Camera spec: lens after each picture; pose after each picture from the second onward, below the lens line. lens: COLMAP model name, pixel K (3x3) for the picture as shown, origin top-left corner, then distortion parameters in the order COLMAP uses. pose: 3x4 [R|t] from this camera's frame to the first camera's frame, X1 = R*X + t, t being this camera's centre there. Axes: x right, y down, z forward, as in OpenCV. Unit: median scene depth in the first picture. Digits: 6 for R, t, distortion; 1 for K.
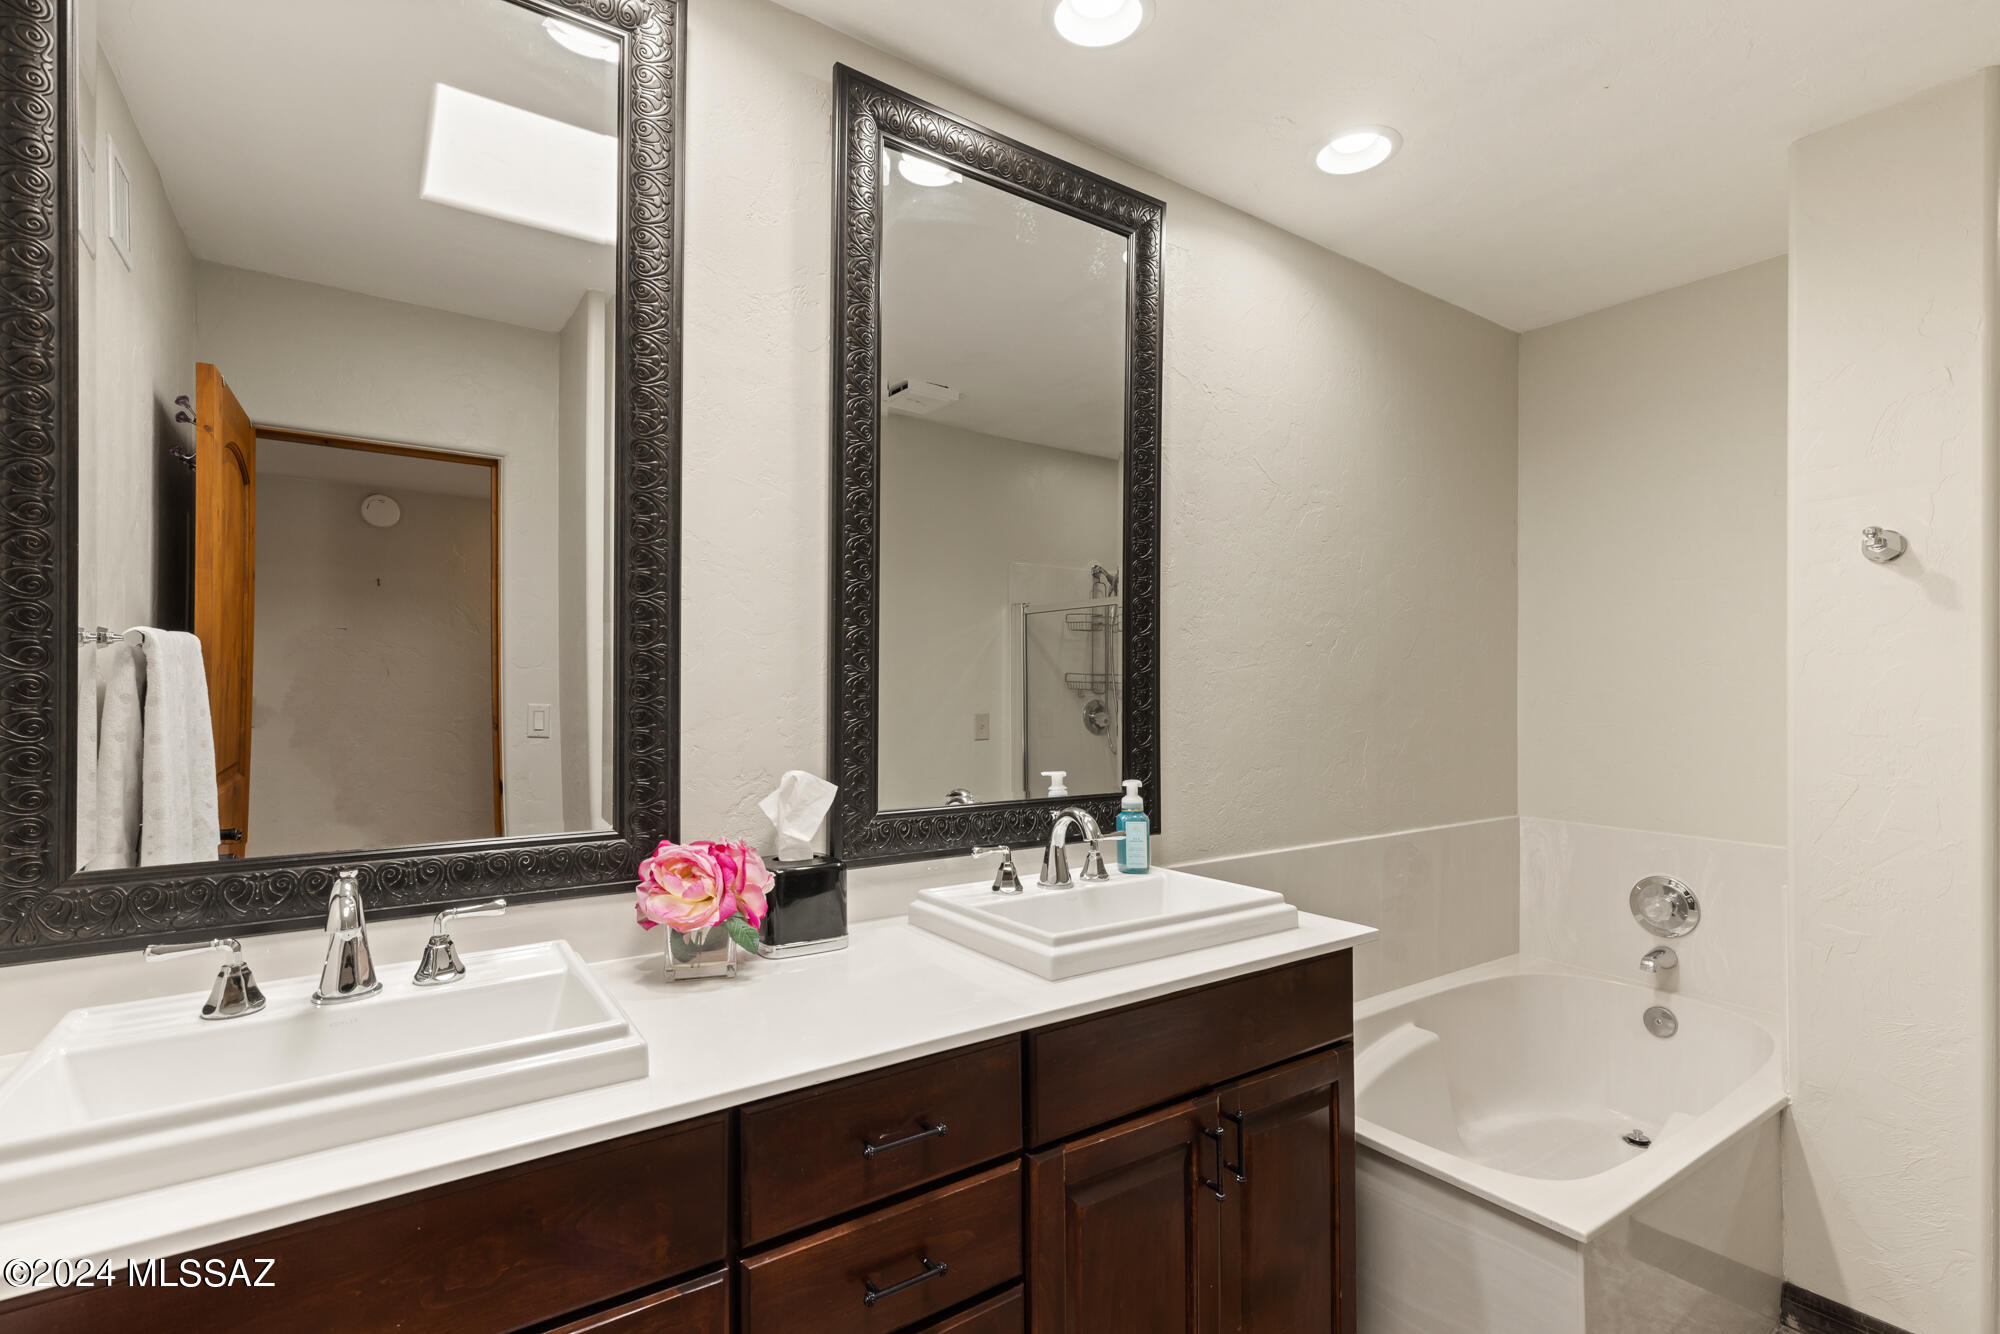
lens RADIAL K [[921.3, 0, 1000.0], [0, 921.3, 667.0], [0, 0, 1]] dist [0.000473, -0.000009]
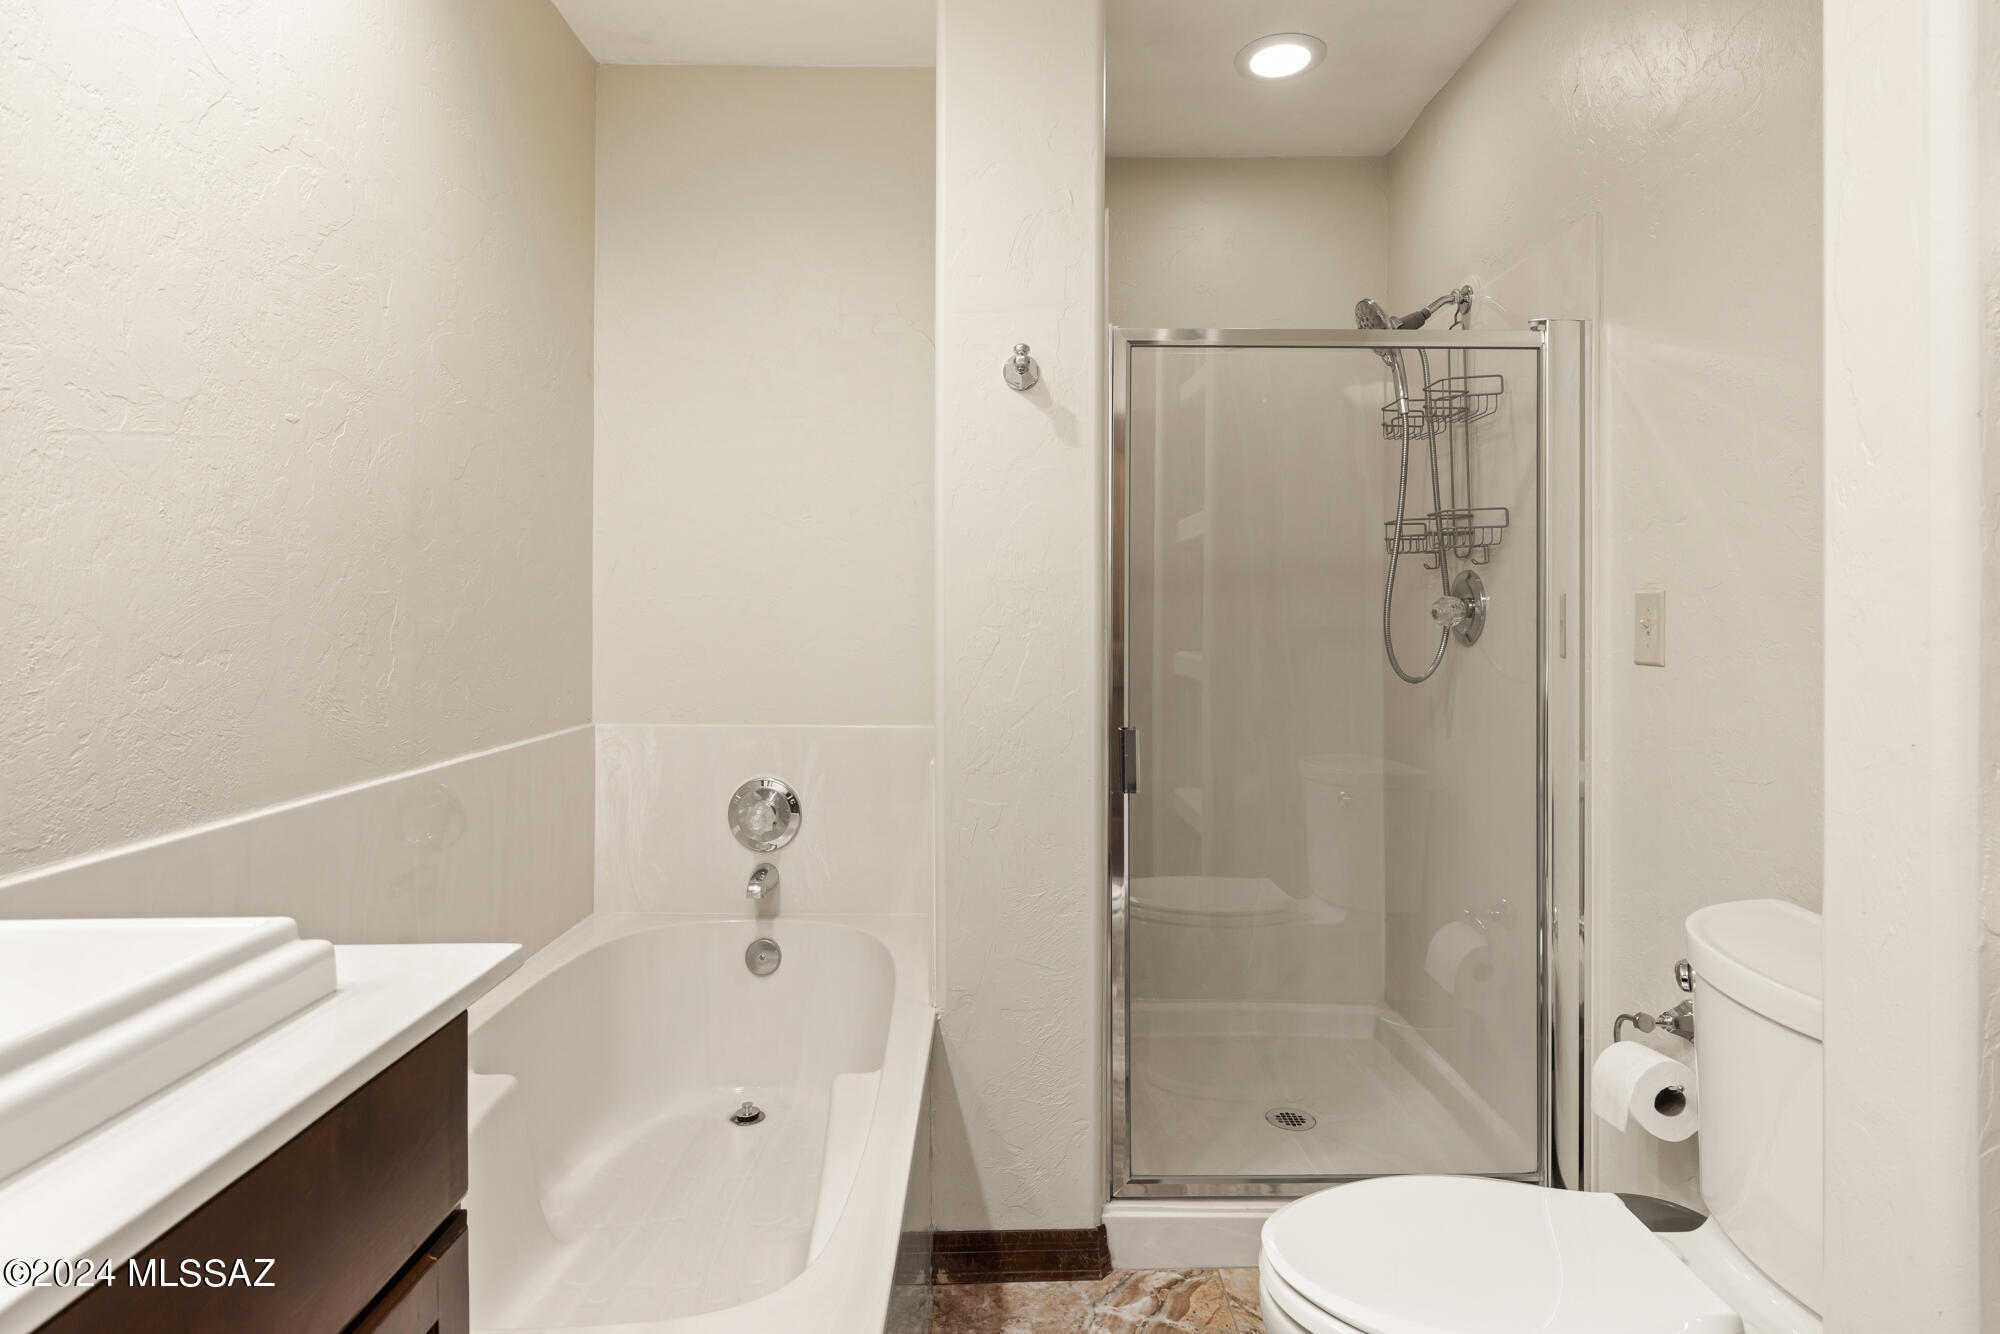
lens RADIAL K [[1071.9, 0, 1000.4], [0, 1071.9, 602.0], [0, 0, 1]] dist [-0.003639, 0.000439]
pose [[0.572088, 0.002449, 0.820188, 0.063626], [-0.016154, 0.999835, 0.008282, 0.062647], [-0.820033, -0.017987, 0.572034, 0.300268]]
